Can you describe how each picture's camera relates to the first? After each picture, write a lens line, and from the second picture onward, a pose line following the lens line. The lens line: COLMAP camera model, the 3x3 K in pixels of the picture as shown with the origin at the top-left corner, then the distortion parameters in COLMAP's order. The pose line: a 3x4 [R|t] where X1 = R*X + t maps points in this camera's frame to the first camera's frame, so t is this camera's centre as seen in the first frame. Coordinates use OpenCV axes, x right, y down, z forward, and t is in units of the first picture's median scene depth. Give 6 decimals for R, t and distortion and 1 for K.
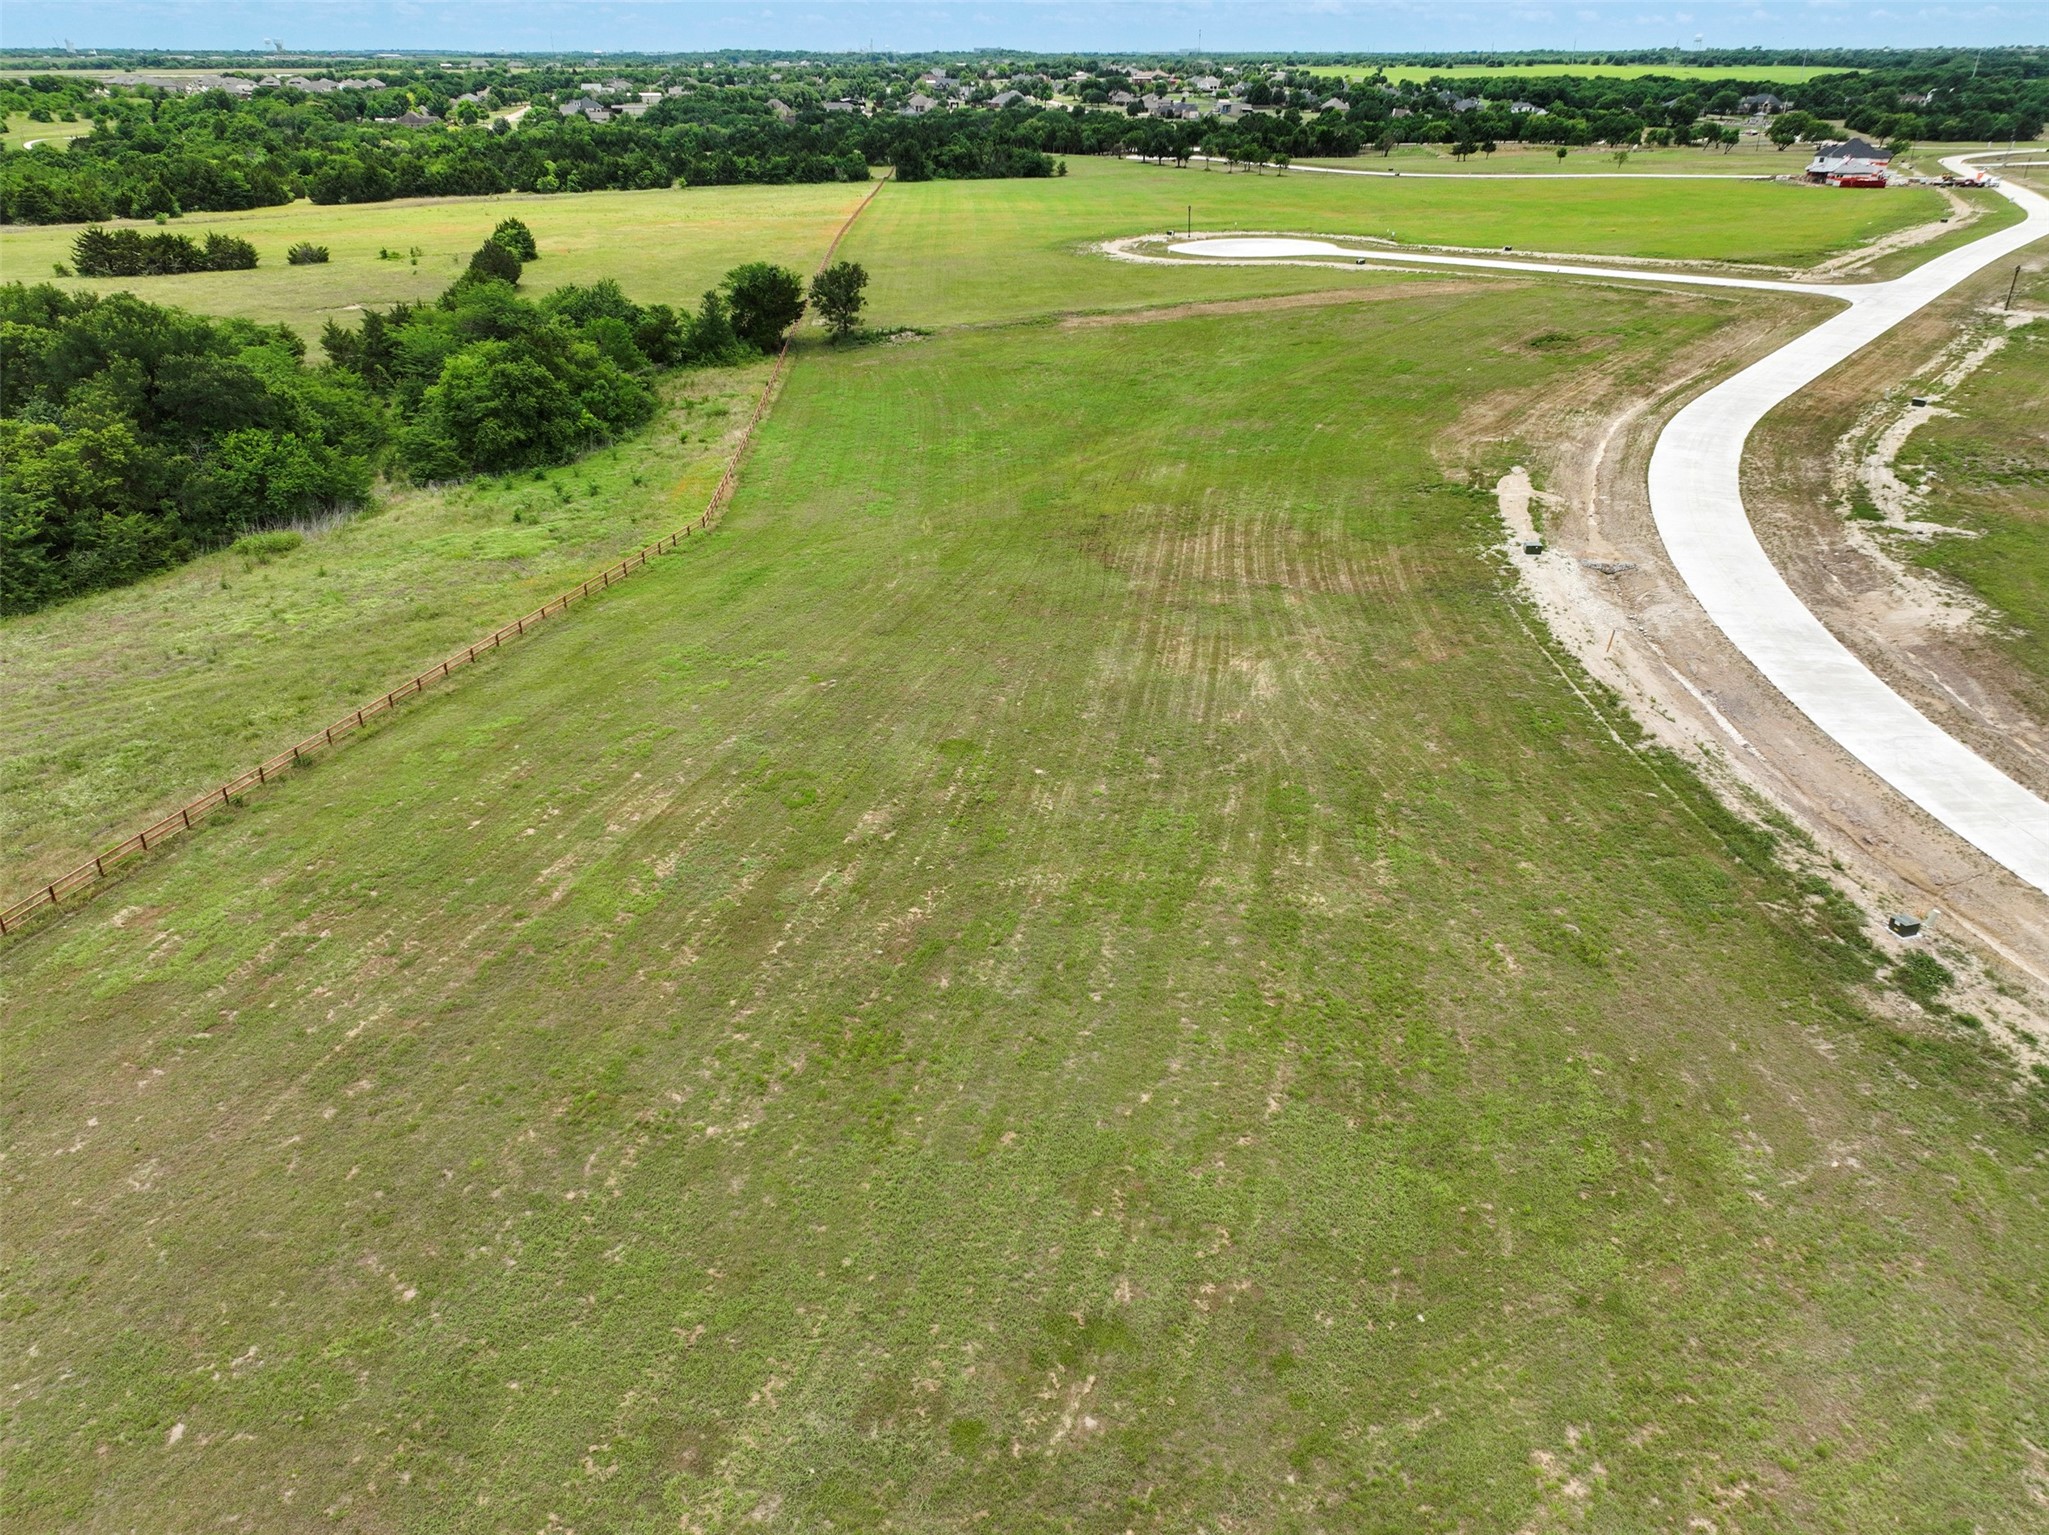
lens RADIAL K [[1491.1, 0, 1032.6], [0, 1491.1, 765.9], [0, 0, 1]] dist [-0.006035, 0.029200]
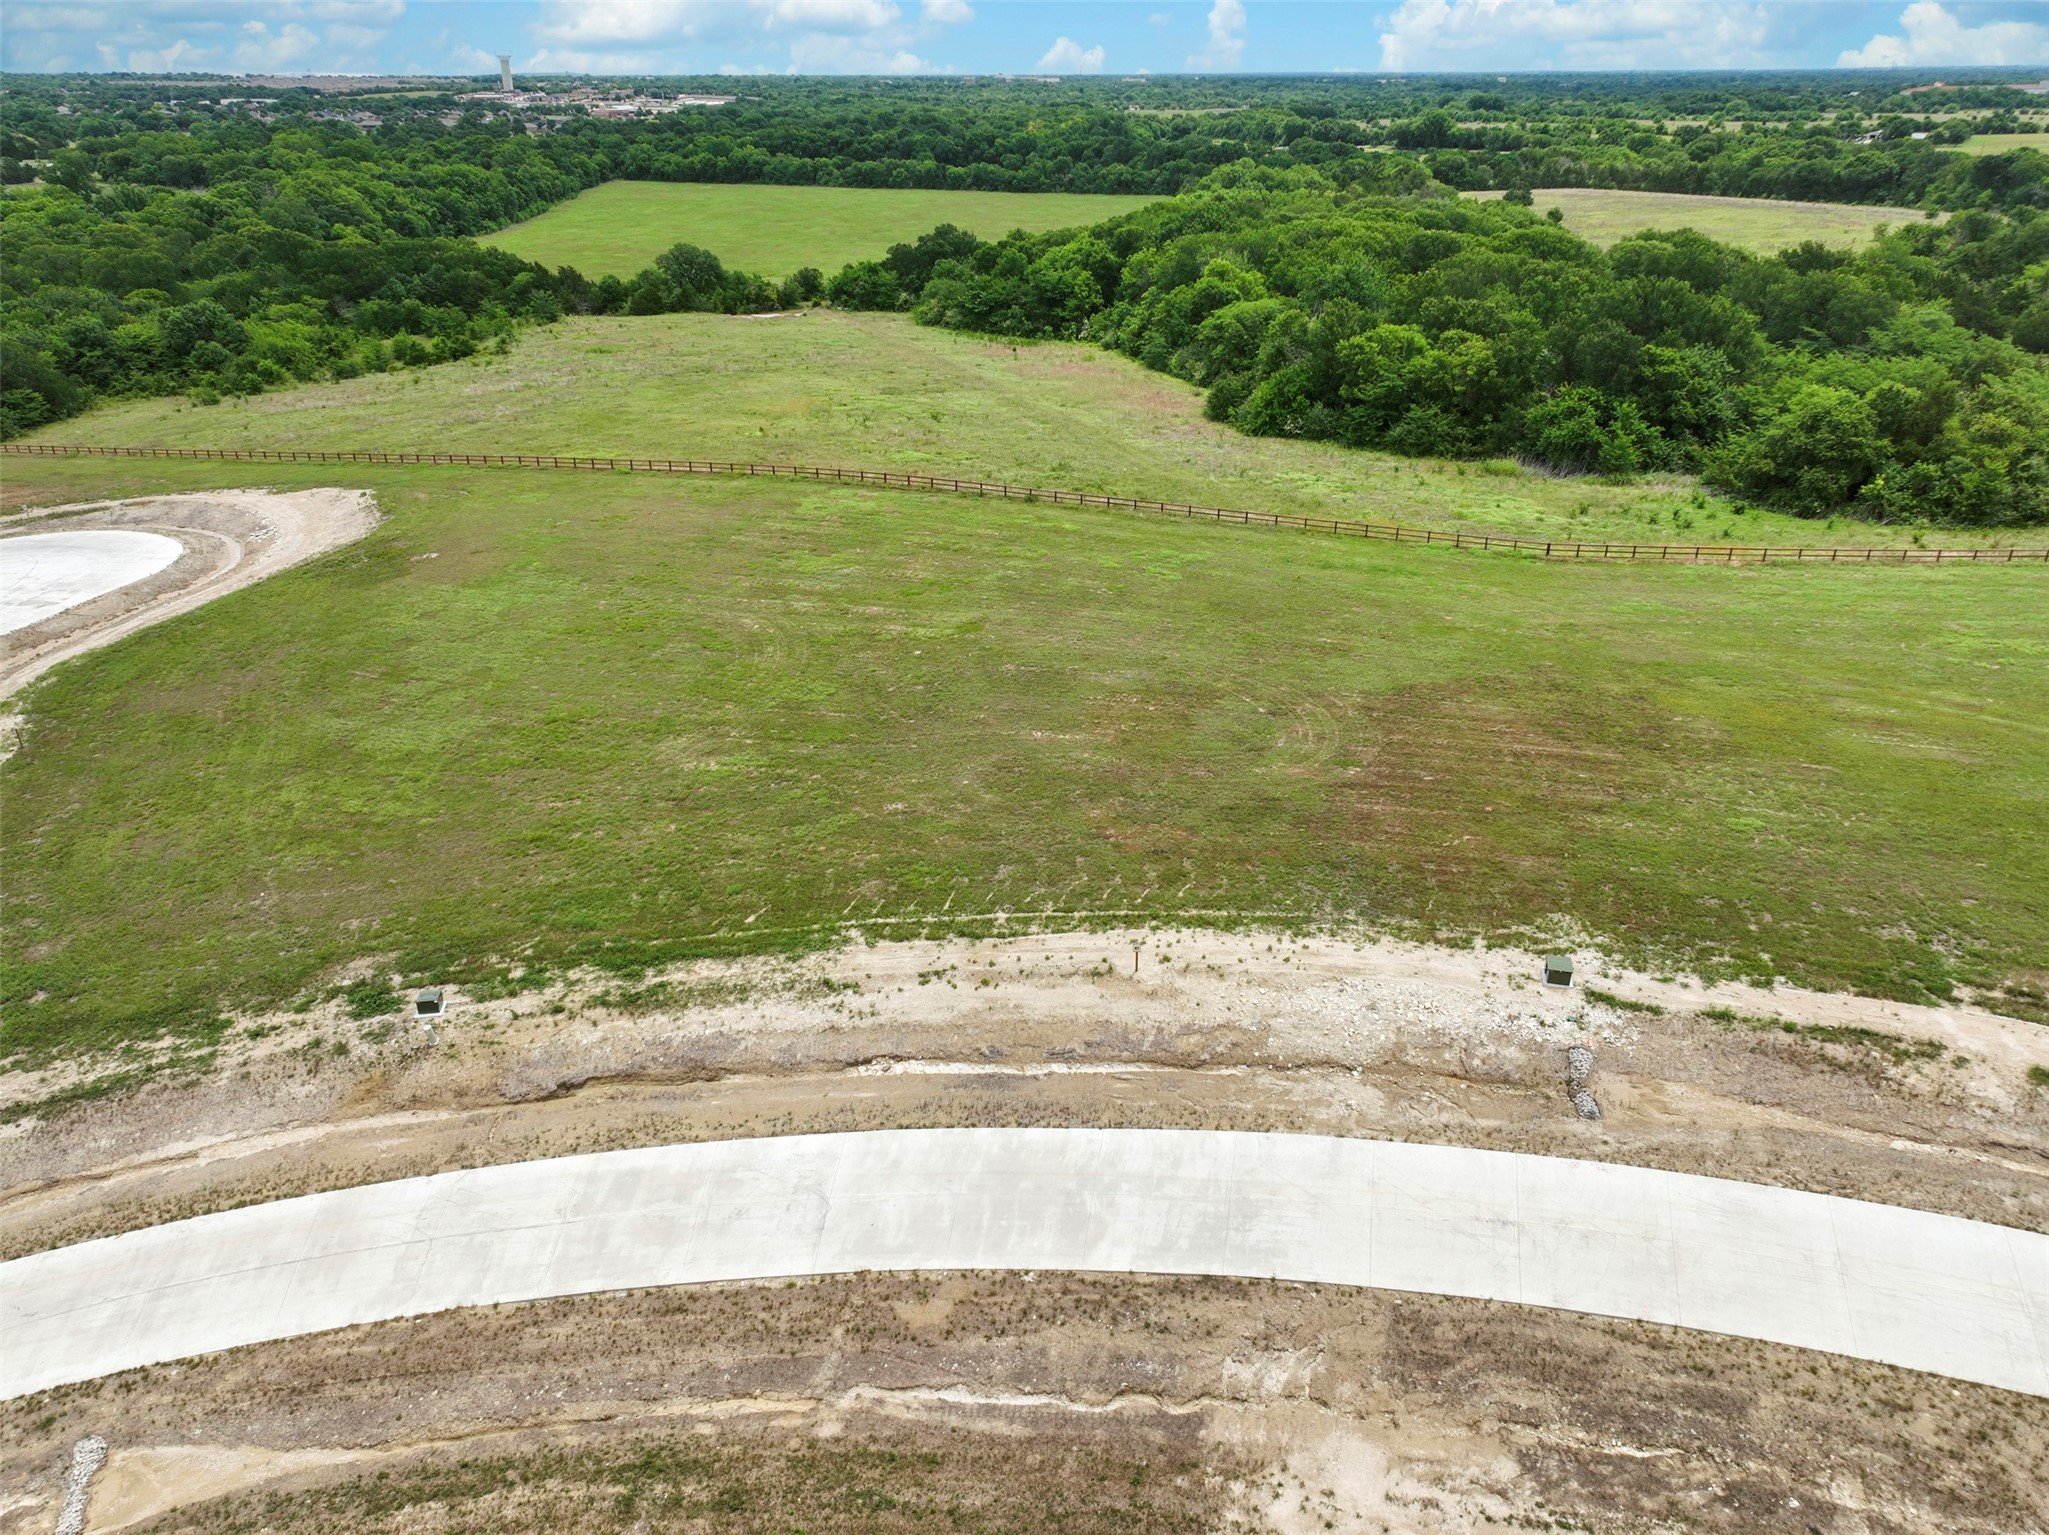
lens RADIAL K [[1462.7, 0, 1028.5], [0, 1462.7, 770.5], [0, 0, 1]] dist [0.001891, 0.013325]
pose [[-0.135949, 0.425990, -0.894456, 0.946166], [-0.426686, 0.789637, 0.440922, -0.416975], [0.894123, 0.441595, 0.074414, 0.883961]]
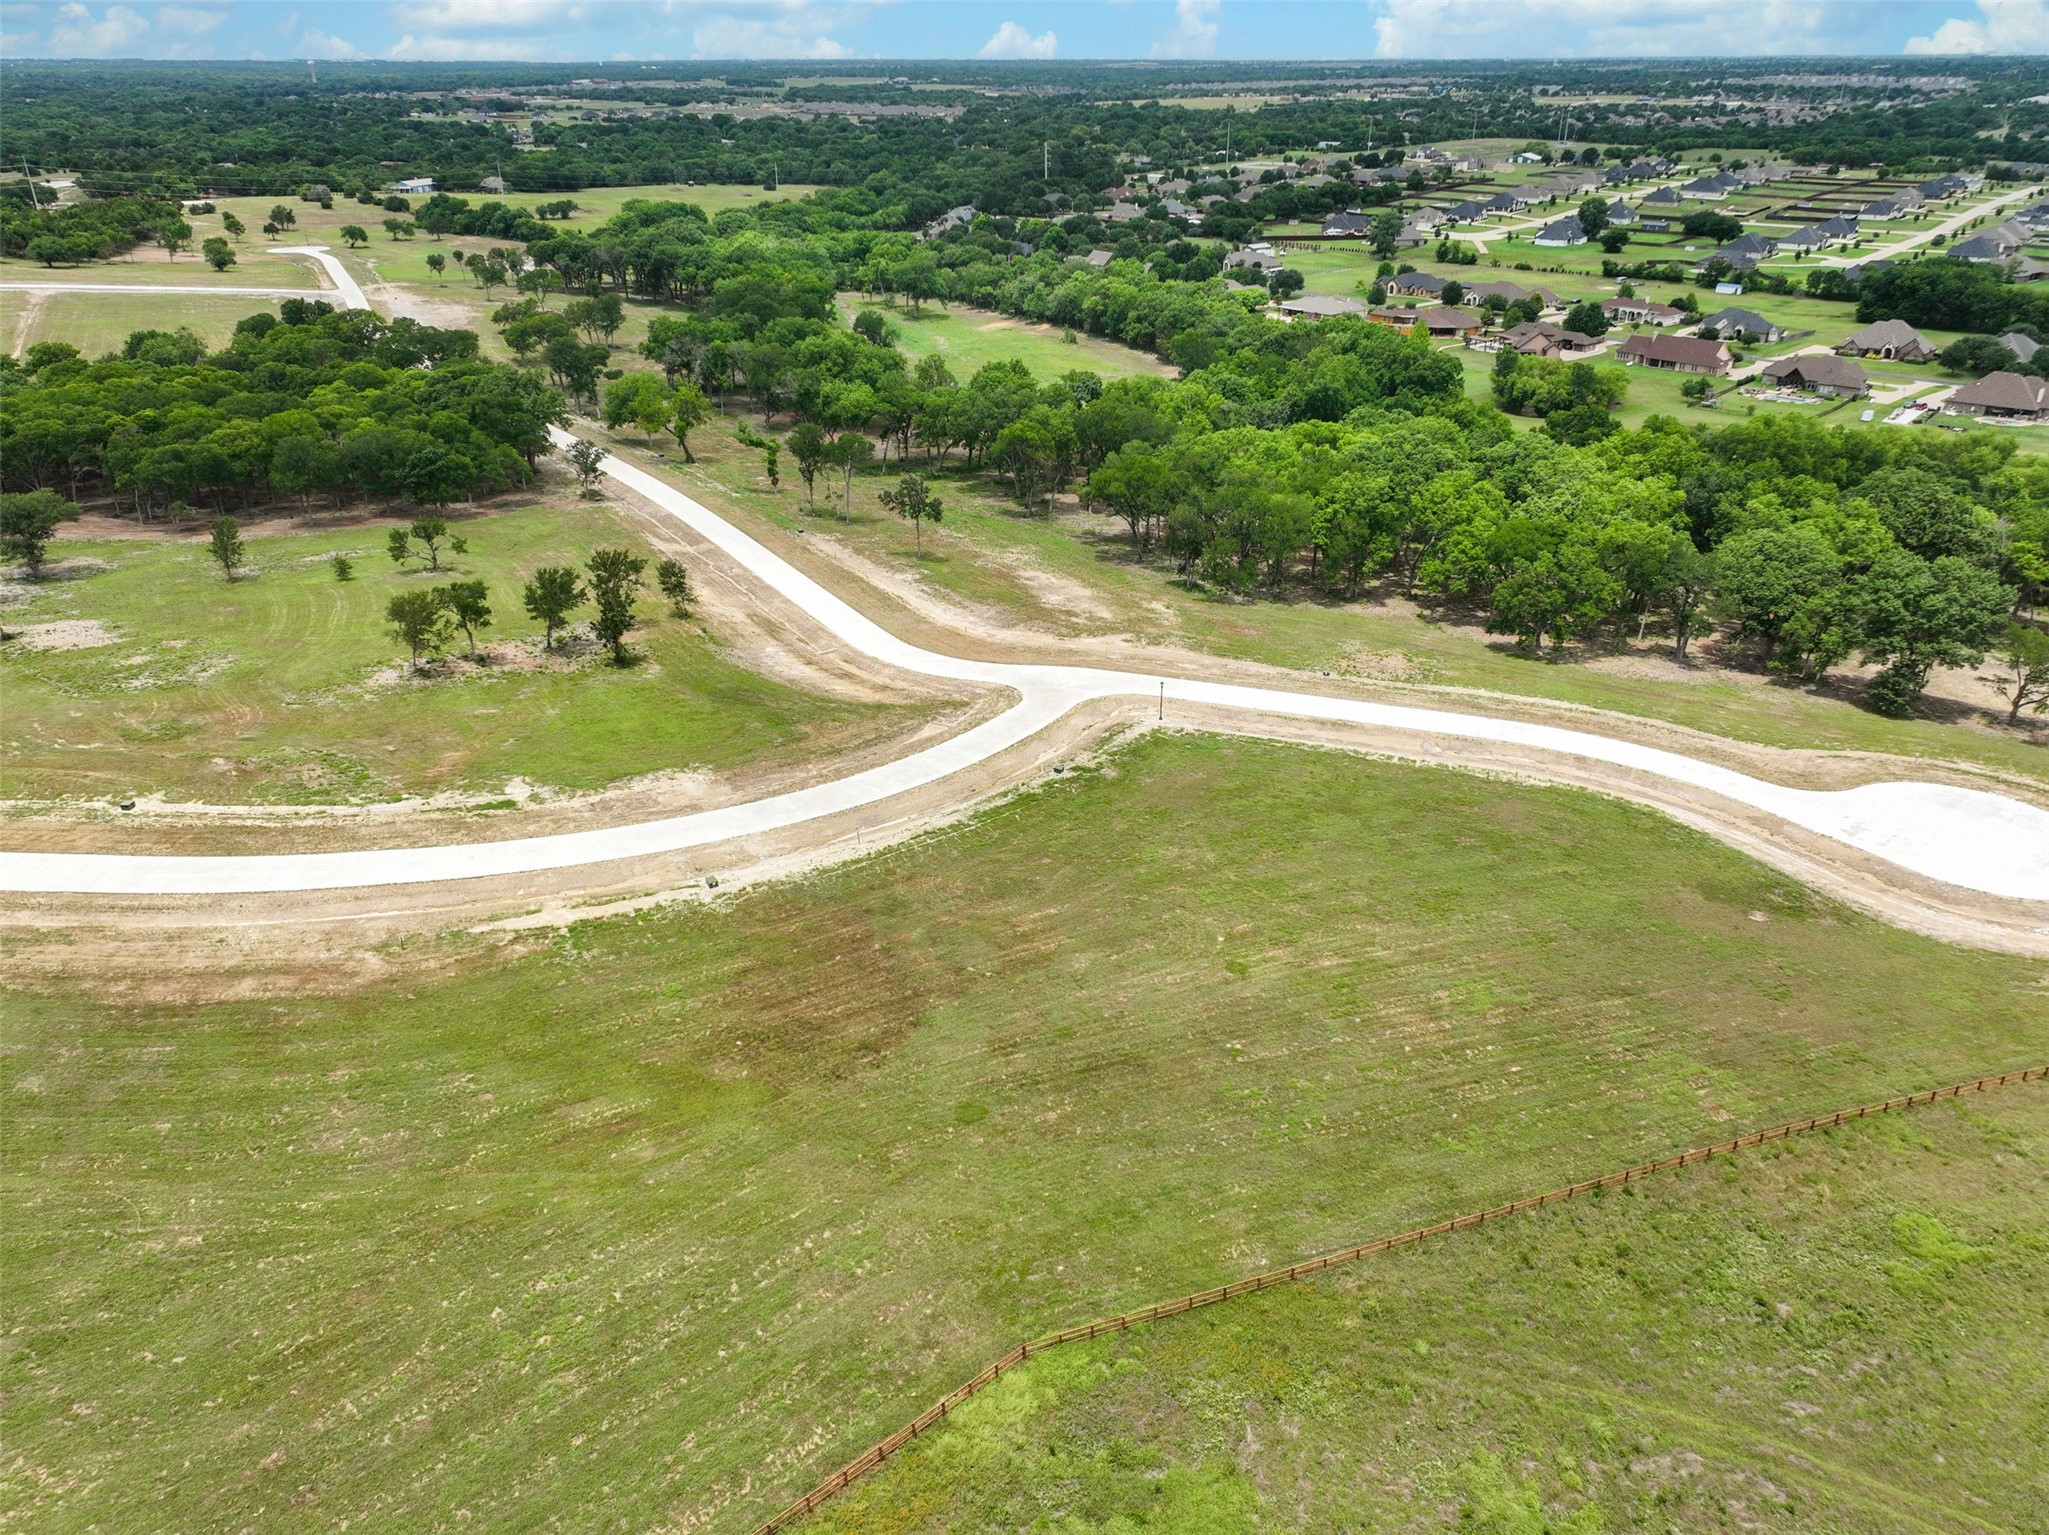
lens RADIAL K [[1456.9, 0, 1032.7], [0, 1456.9, 778.0], [0, 0, 1]] dist [-0.004480, 0.021184]
pose [[-0.621634, -0.347804, 0.701857, -0.844461], [0.341669, 0.685891, 0.642507, -1.107859], [-0.704864, 0.639207, -0.307540, 1.331772]]
